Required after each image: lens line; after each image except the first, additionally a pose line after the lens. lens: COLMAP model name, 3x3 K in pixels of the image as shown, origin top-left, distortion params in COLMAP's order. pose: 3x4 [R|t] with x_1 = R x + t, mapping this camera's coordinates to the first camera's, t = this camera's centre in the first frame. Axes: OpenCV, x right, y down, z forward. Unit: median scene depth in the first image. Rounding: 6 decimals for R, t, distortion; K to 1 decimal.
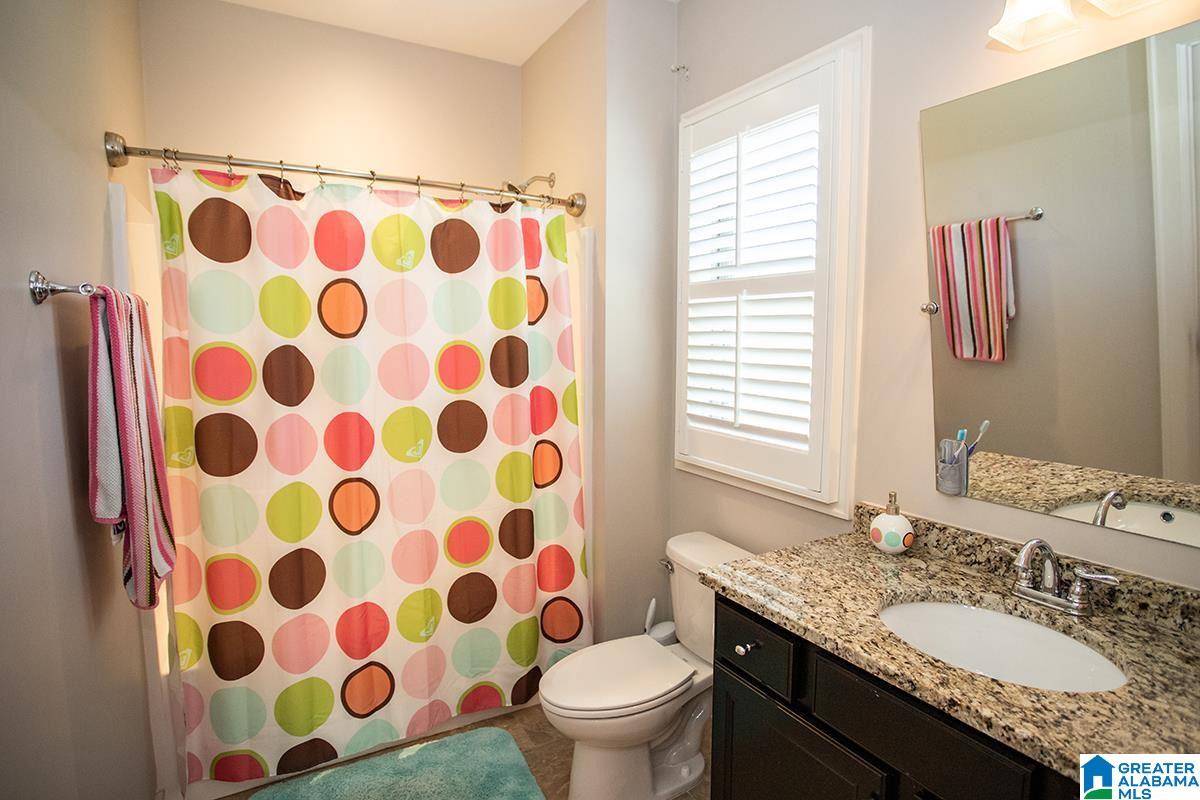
lens RADIAL K [[587.6, 0, 600.0], [0, 587.6, 400.6], [0, 0, 1]] dist [-0.056765, 0.015694]
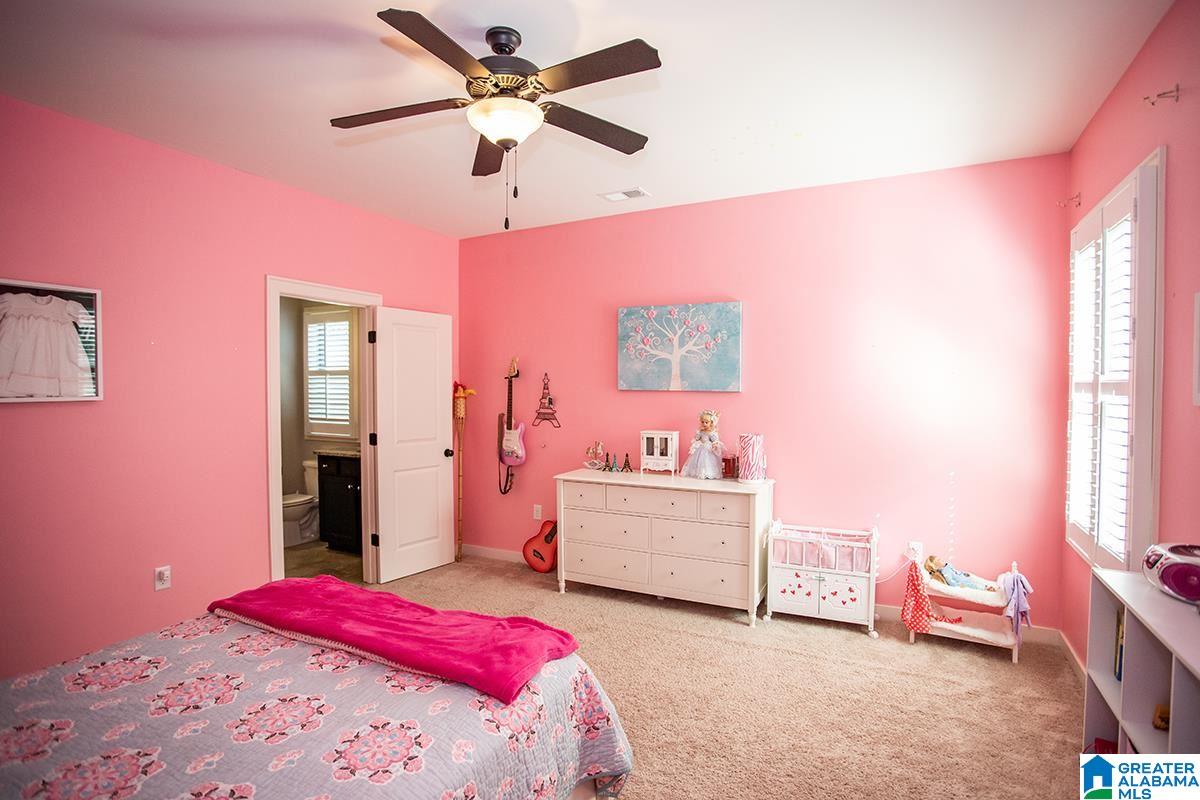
lens RADIAL K [[587.6, 0, 600.6], [0, 587.6, 400.9], [0, 0, 1]] dist [-0.056765, 0.015694]
pose [[0.824865, -0.013728, 0.565164, -0.284334], [0.063492, 0.995630, -0.068483, 0.238812], [-0.561754, 0.092372, 0.822131, -2.206899]]
